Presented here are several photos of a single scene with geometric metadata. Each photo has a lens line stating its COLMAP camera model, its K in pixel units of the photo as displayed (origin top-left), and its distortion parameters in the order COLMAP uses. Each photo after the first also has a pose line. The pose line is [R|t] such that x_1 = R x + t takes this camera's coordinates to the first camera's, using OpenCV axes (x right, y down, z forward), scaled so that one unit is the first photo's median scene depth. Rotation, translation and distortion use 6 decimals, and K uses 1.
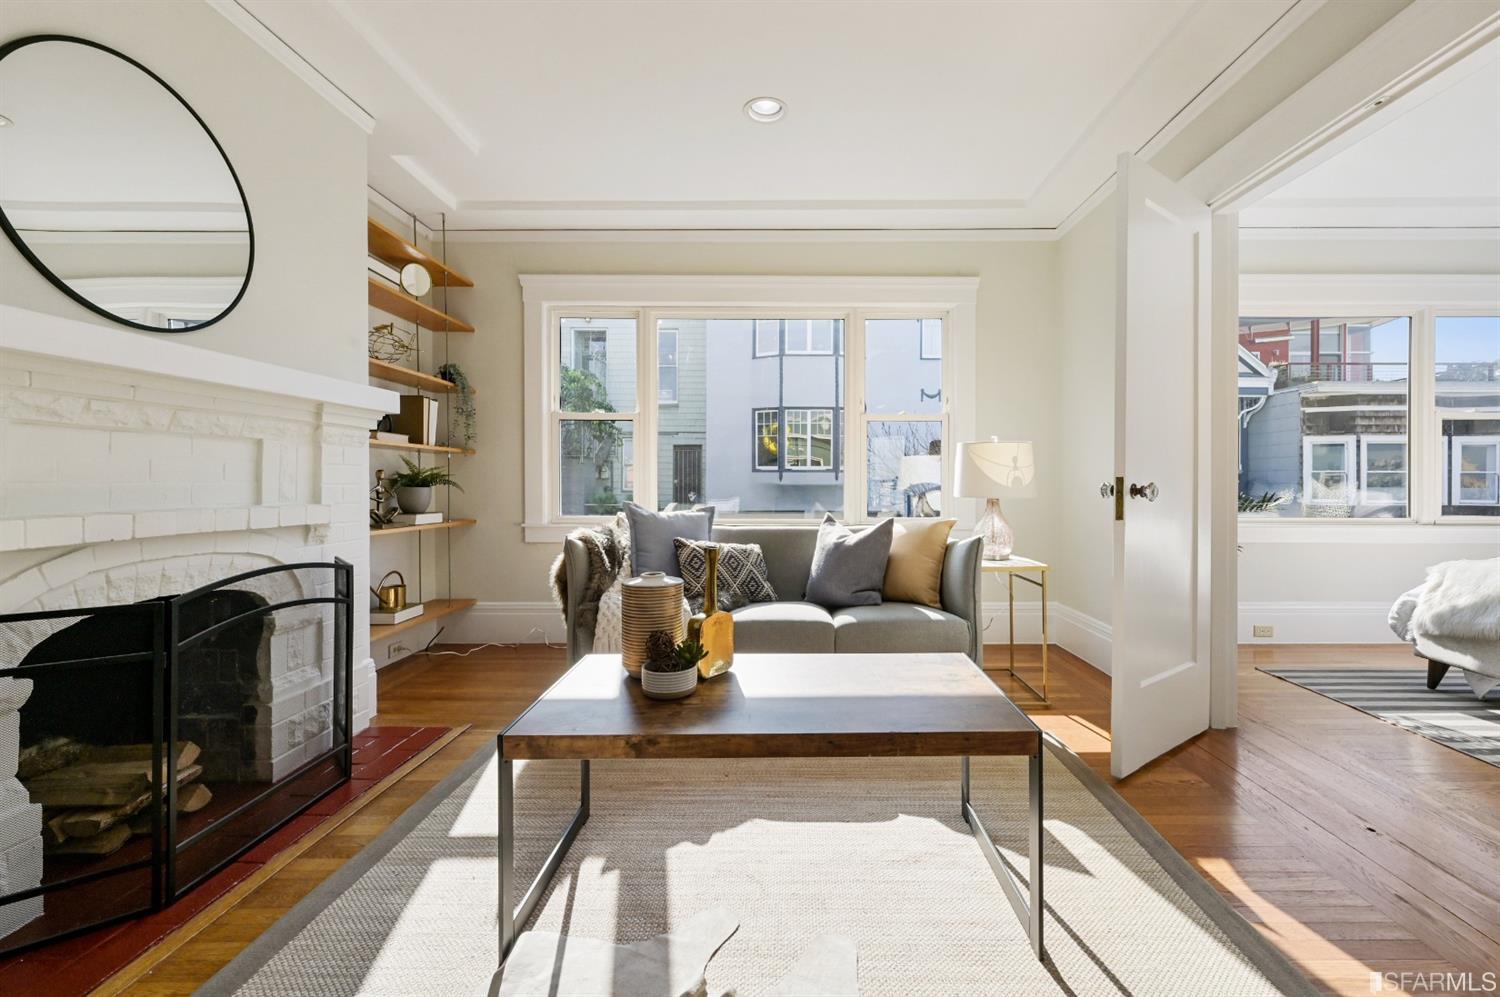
lens RADIAL K [[620.1, 0, 736.0], [0, 620.1, 470.9], [0, 0, 1]] dist [0.001036, 0.000145]
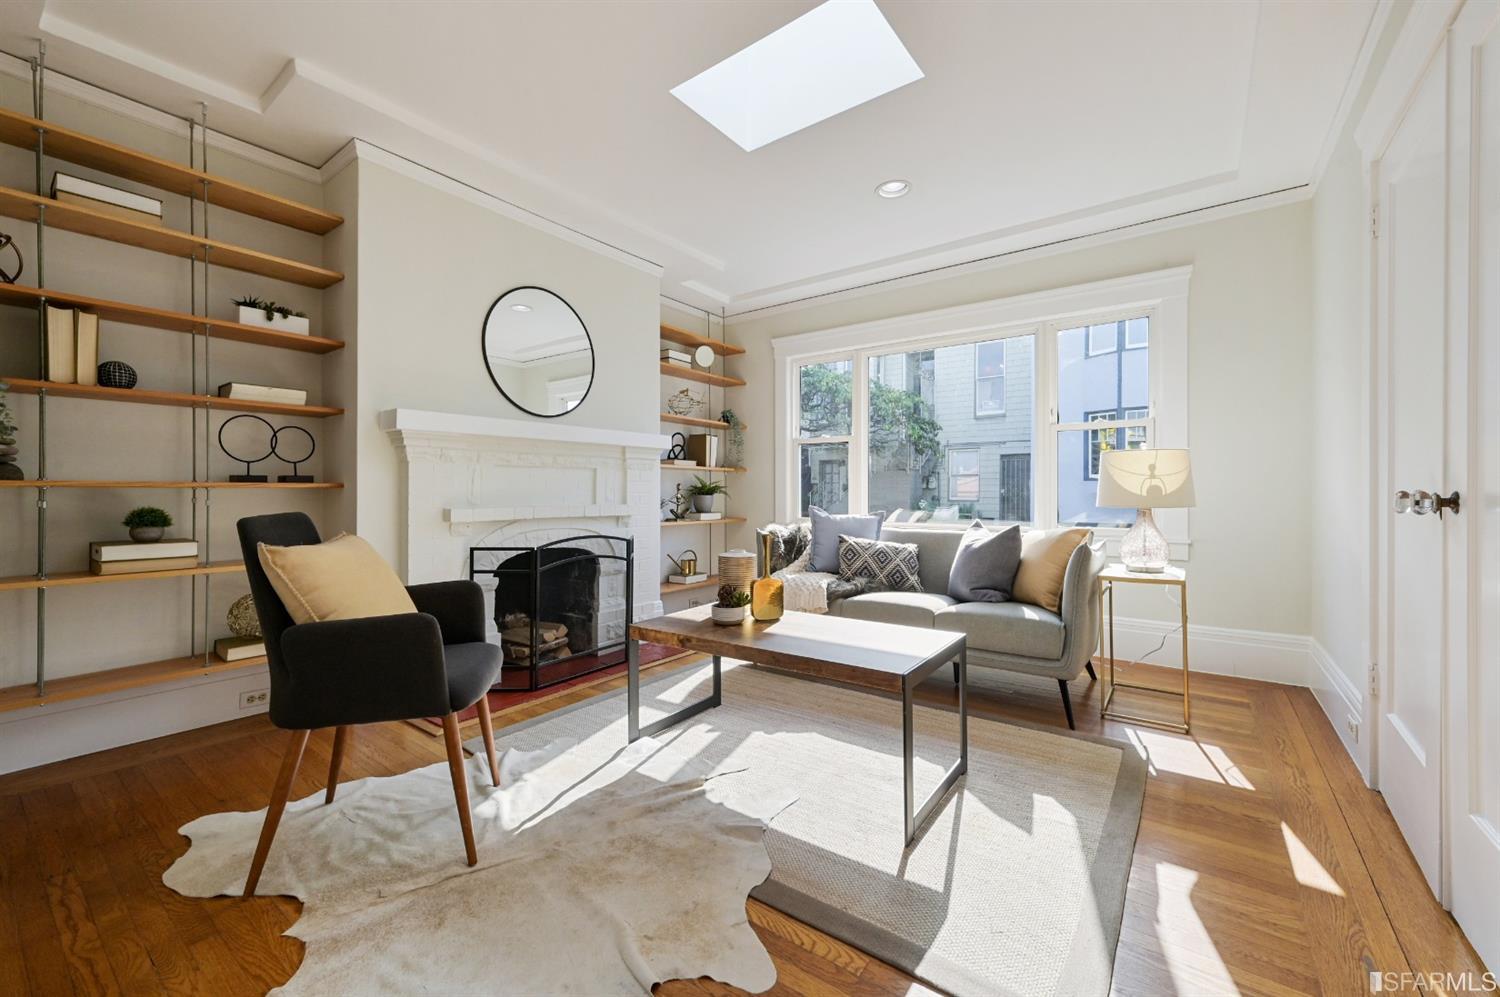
lens RADIAL K [[620.1, 0, 736.0], [0, 620.1, 470.9], [0, 0, 1]] dist [0.001036, 0.000145]
pose [[0.789898, -0.021900, -0.612847, 0.523871], [0.011803, 0.999720, -0.020513, -0.000957], [0.613125, 0.008969, 0.789935, -0.148963]]
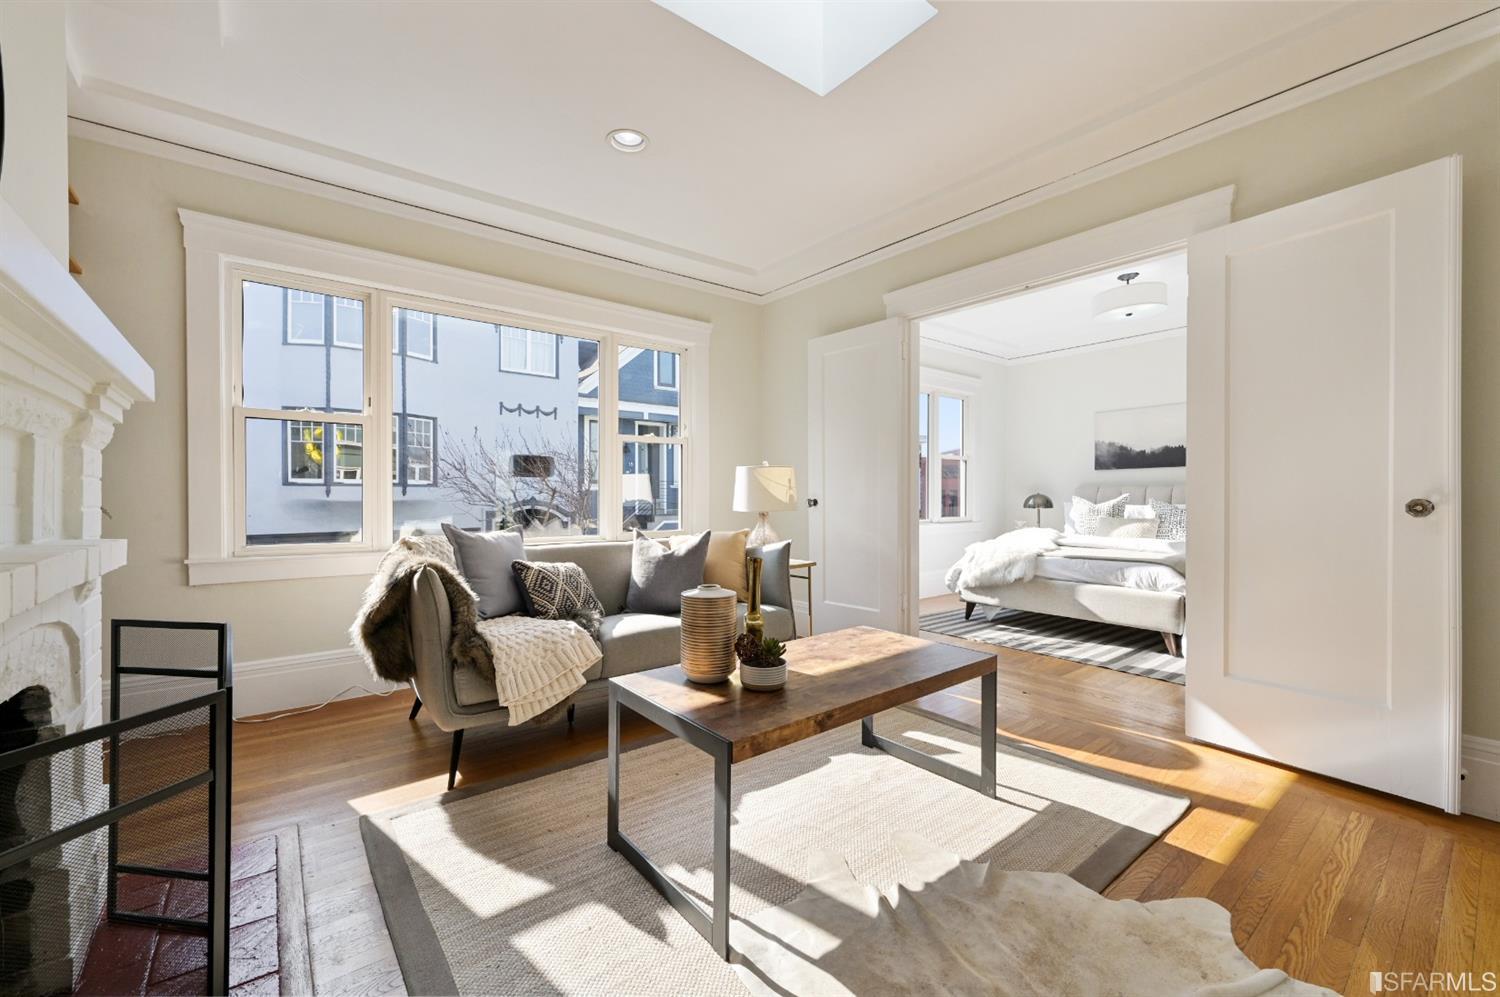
lens RADIAL K [[632.1, 0, 742.1], [0, 632.1, 484.9], [0, 0, 1]] dist [-0.001763, -0.000332]
pose [[0.771184, 0.007180, 0.636572, -0.433175], [-0.006686, 0.999973, -0.003179, -0.006324], [-0.636577, -0.001805, 0.771211, 0.059336]]
